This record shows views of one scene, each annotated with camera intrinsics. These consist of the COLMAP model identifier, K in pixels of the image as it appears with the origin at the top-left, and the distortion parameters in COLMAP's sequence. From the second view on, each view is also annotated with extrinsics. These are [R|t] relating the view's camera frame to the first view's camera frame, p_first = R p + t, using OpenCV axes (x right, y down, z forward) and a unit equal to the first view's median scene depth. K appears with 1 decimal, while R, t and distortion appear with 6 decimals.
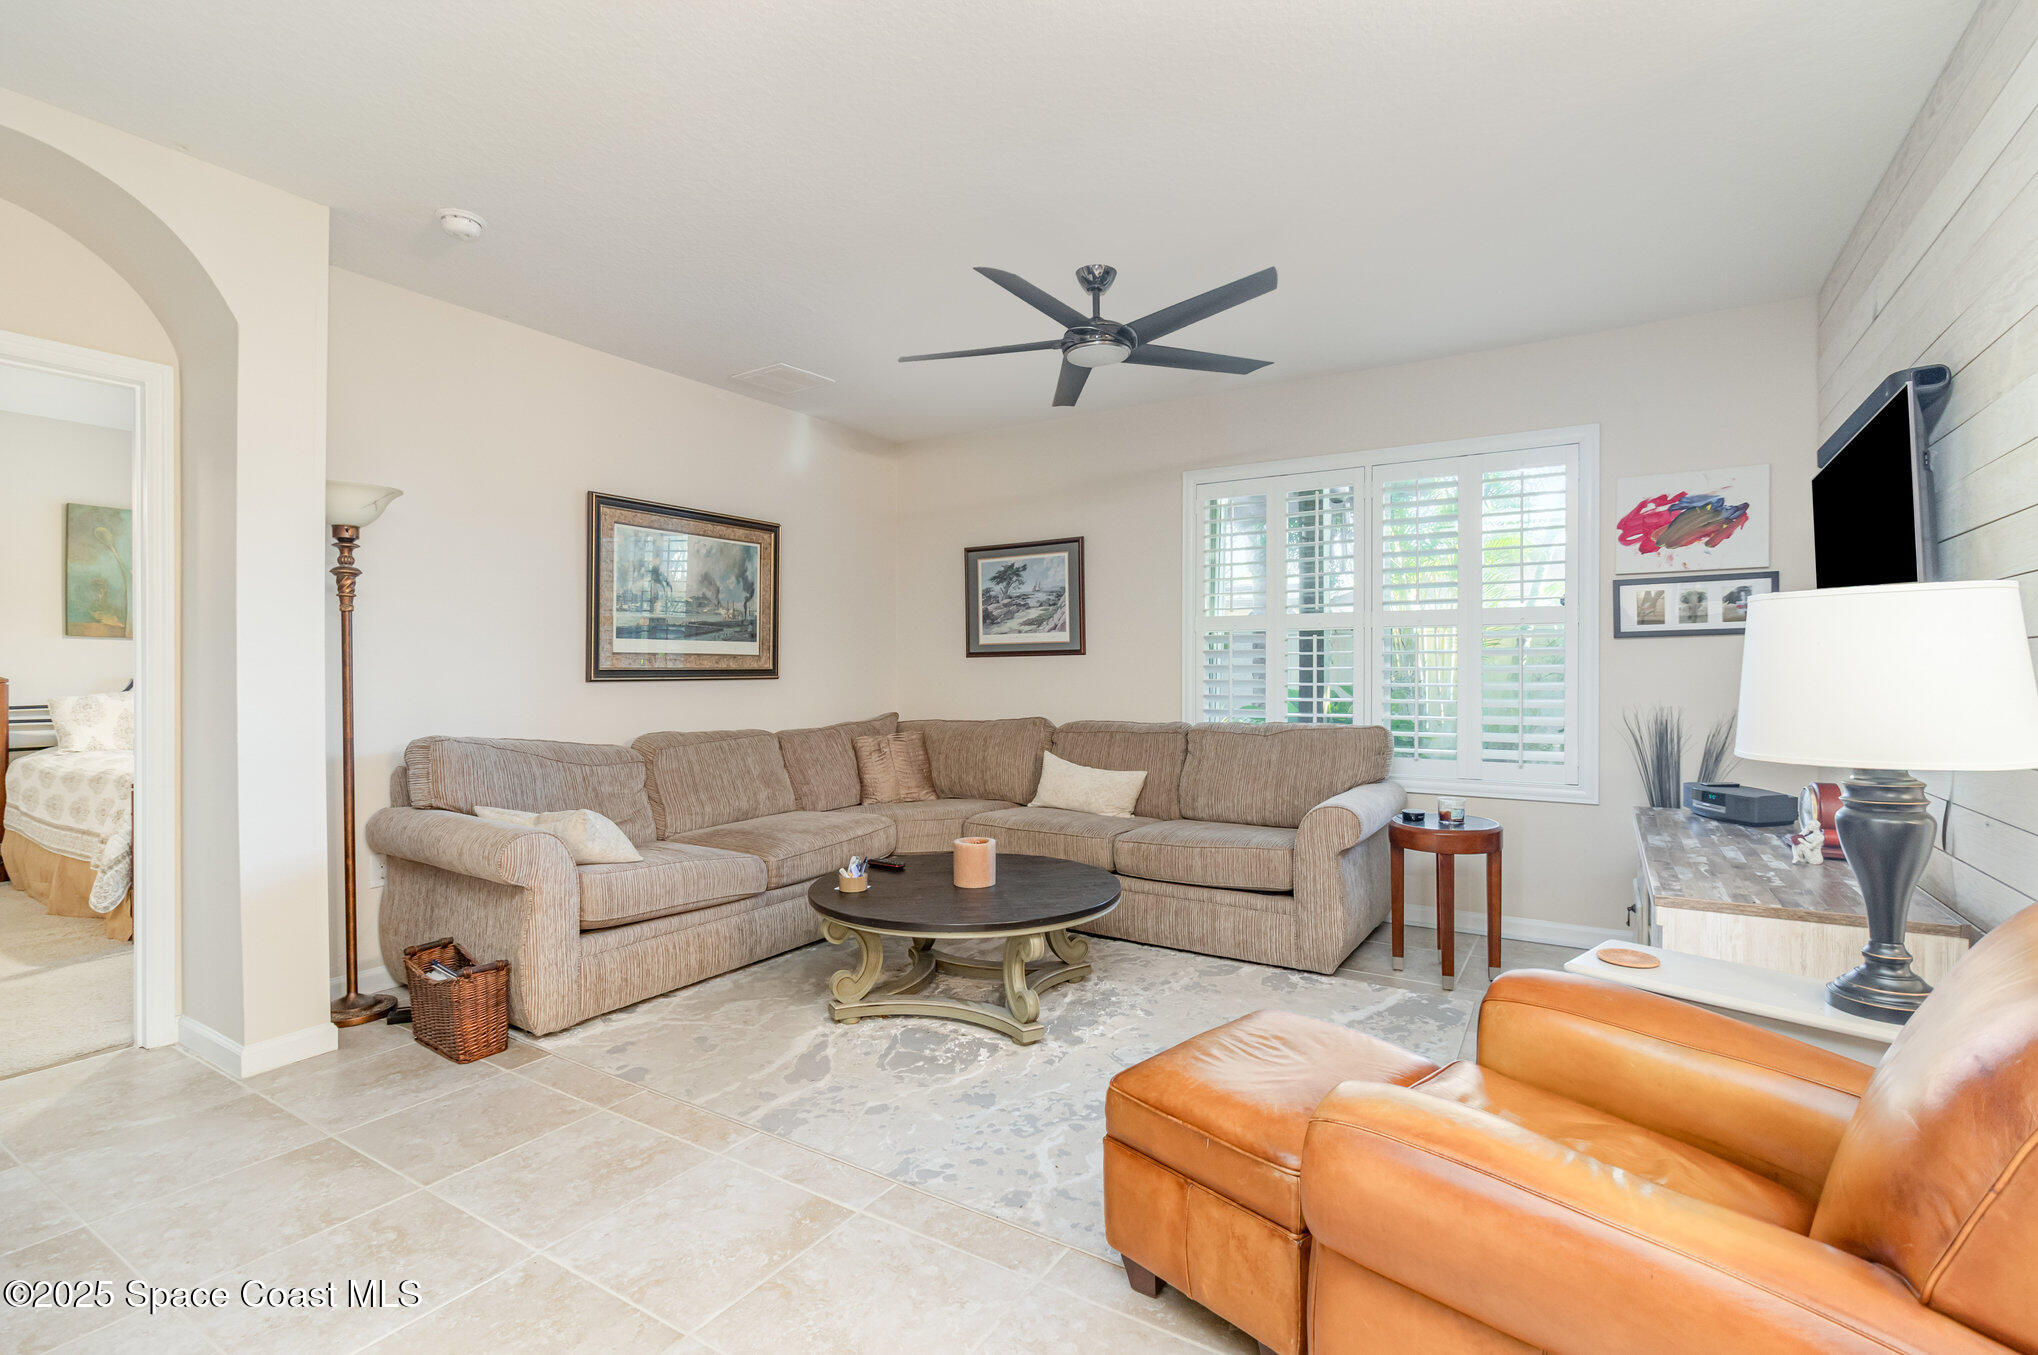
lens RADIAL K [[943.4, 0, 1022.7], [0, 943.4, 671.0], [0, 0, 1]] dist [0.001146, -0.000072]
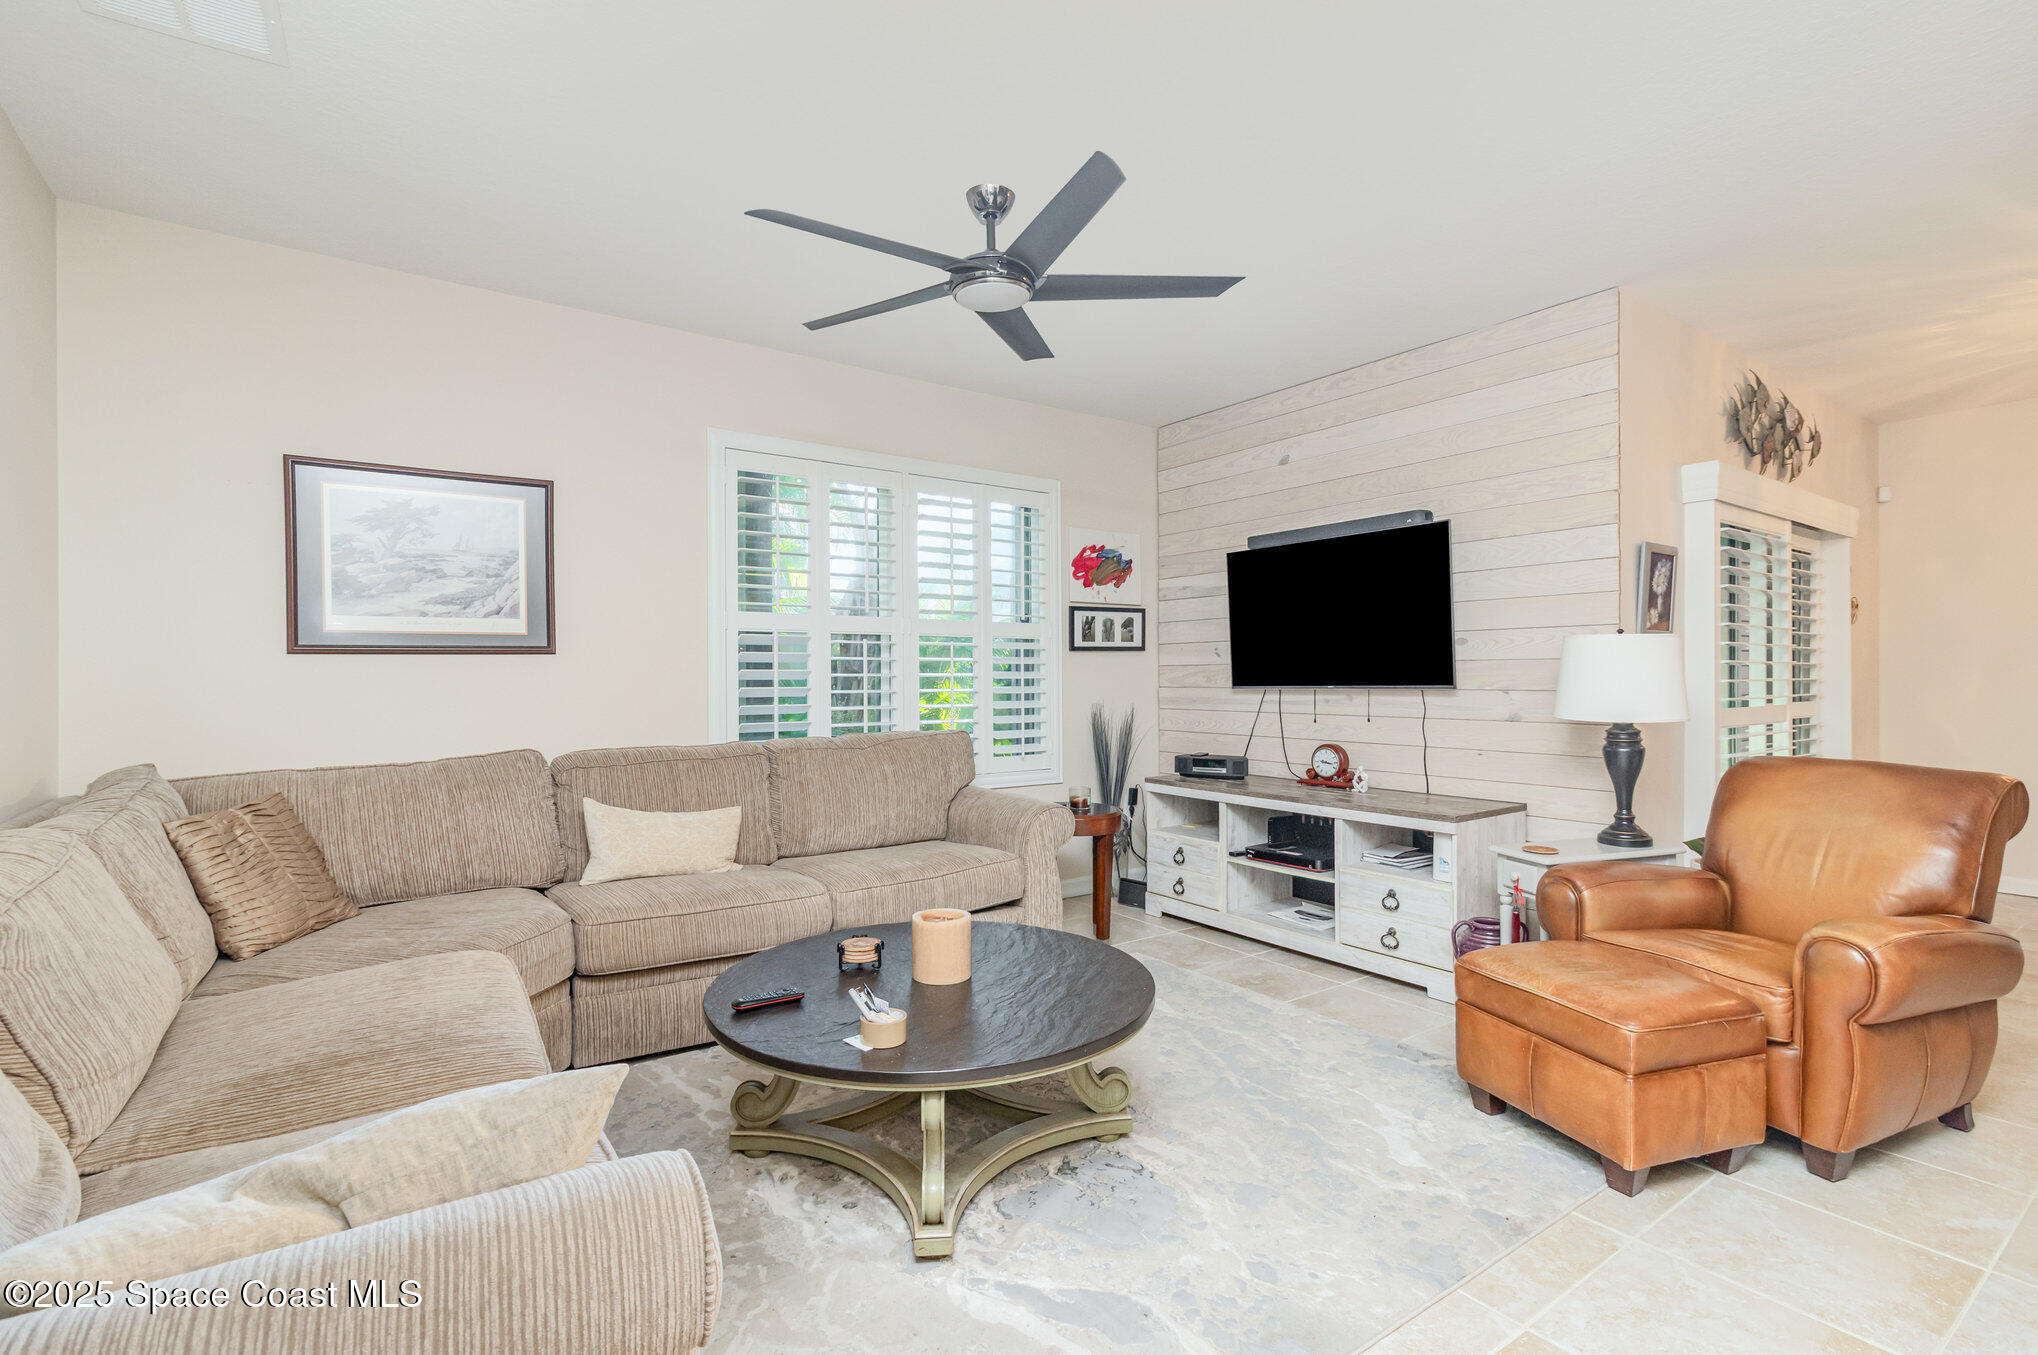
lens RADIAL K [[935.5, 0, 1019.0], [0, 935.5, 677.5], [0, 0, 1]] dist [-0.024899, -0.000092]
pose [[0.385566, 0.000026, 0.922680, -0.539017], [0.003562, 0.999993, -0.001516, 0.002537], [-0.922673, 0.003871, 0.385563, 0.542123]]
